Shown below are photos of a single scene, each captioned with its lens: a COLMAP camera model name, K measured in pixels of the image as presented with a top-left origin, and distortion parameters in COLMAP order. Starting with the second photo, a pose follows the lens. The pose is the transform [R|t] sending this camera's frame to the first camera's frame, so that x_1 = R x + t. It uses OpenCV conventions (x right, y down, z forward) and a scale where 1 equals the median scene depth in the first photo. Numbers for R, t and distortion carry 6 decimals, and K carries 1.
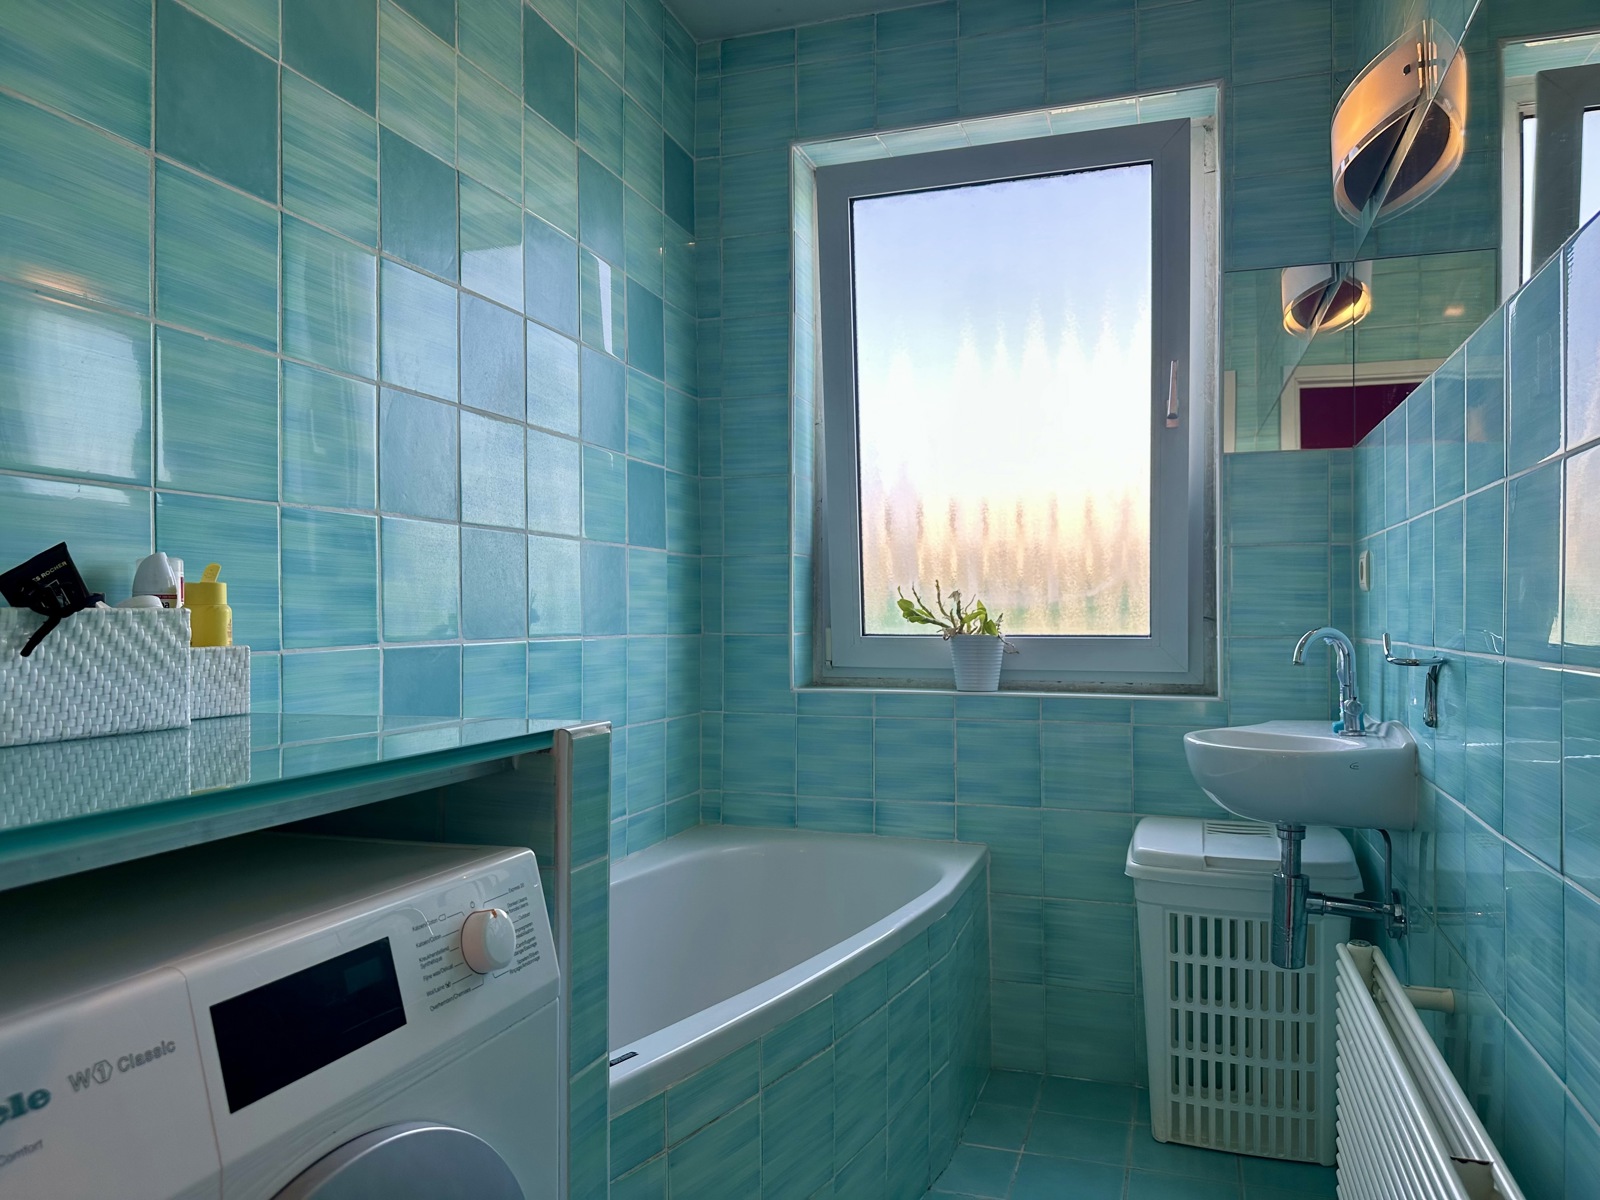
lens RADIAL K [[1105.8, 0, 804.4], [0, 1105.8, 593.5], [0, 0, 1]] dist [0.071670, -0.080820]
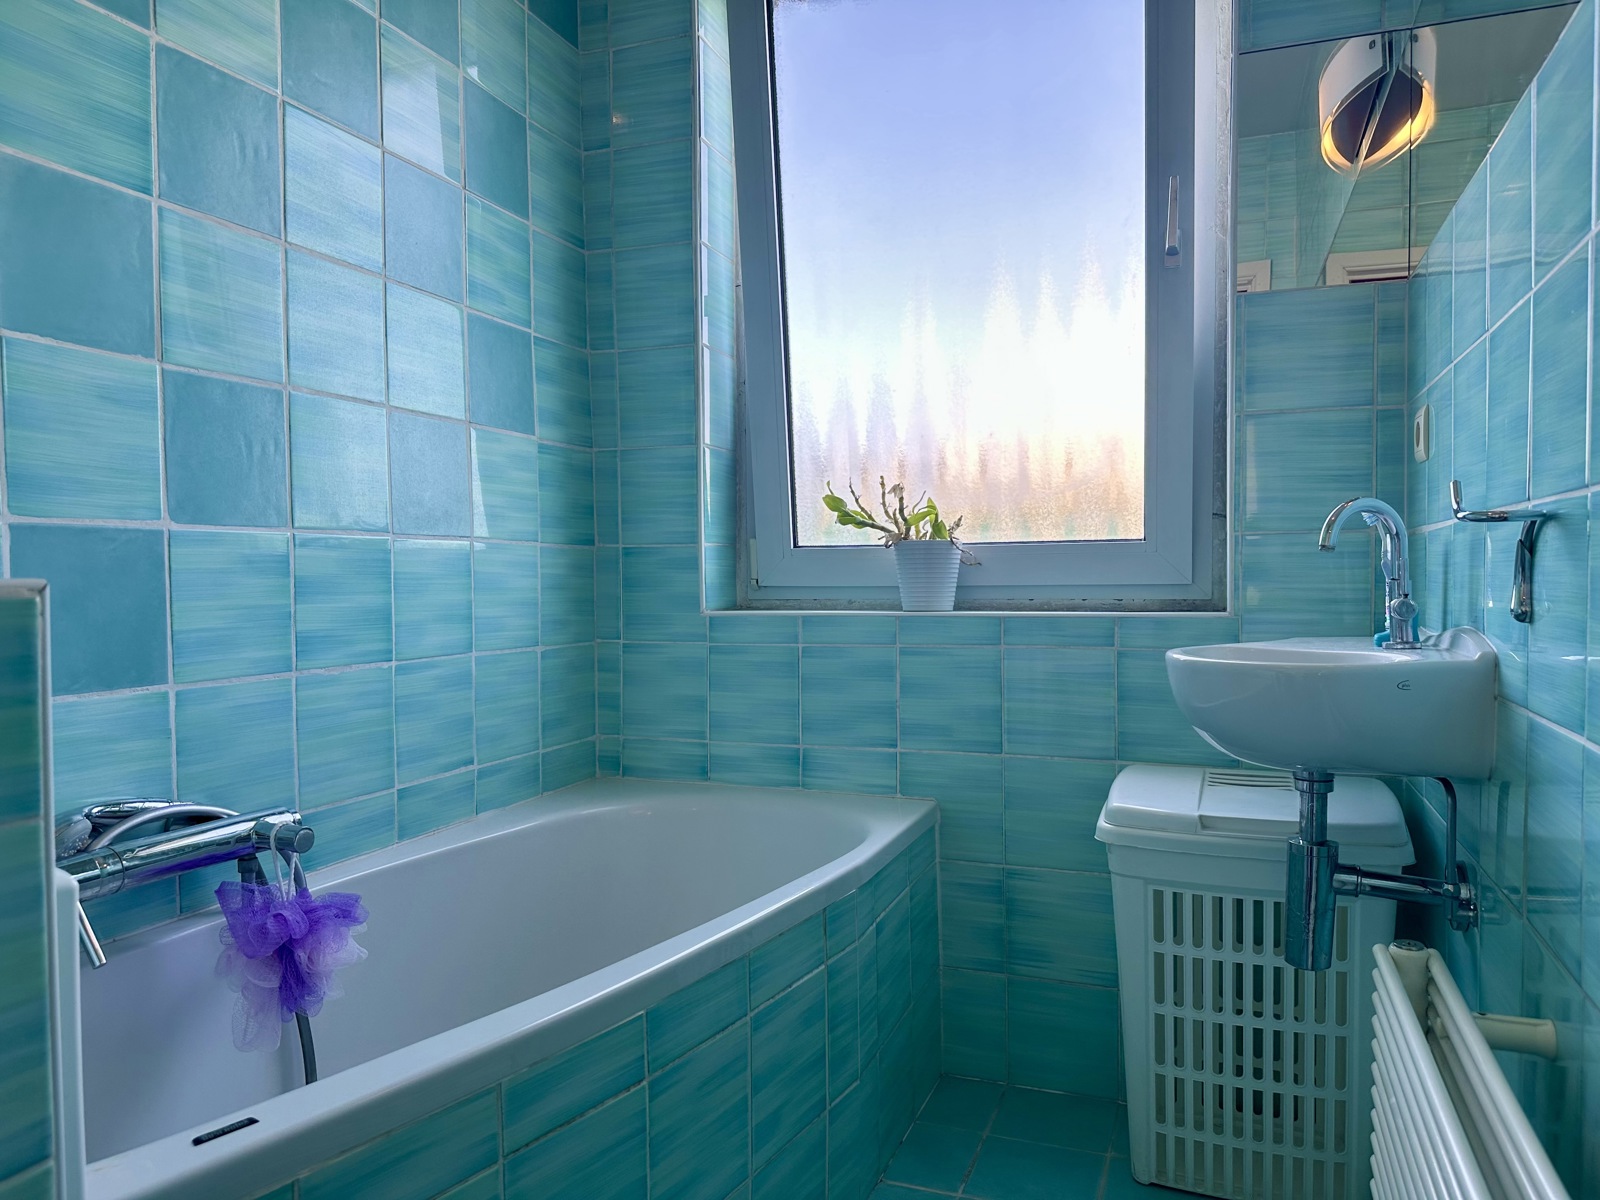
lens RADIAL K [[1105.8, 0, 805.0], [0, 1105.8, 593.2], [0, 0, 1]] dist [0.071670, -0.080820]
pose [[0.999317, -0.005613, -0.036522, 0.107902], [0.006902, 0.999355, 0.035254, 0.051360], [0.036300, -0.035482, 0.998711, 0.218465]]
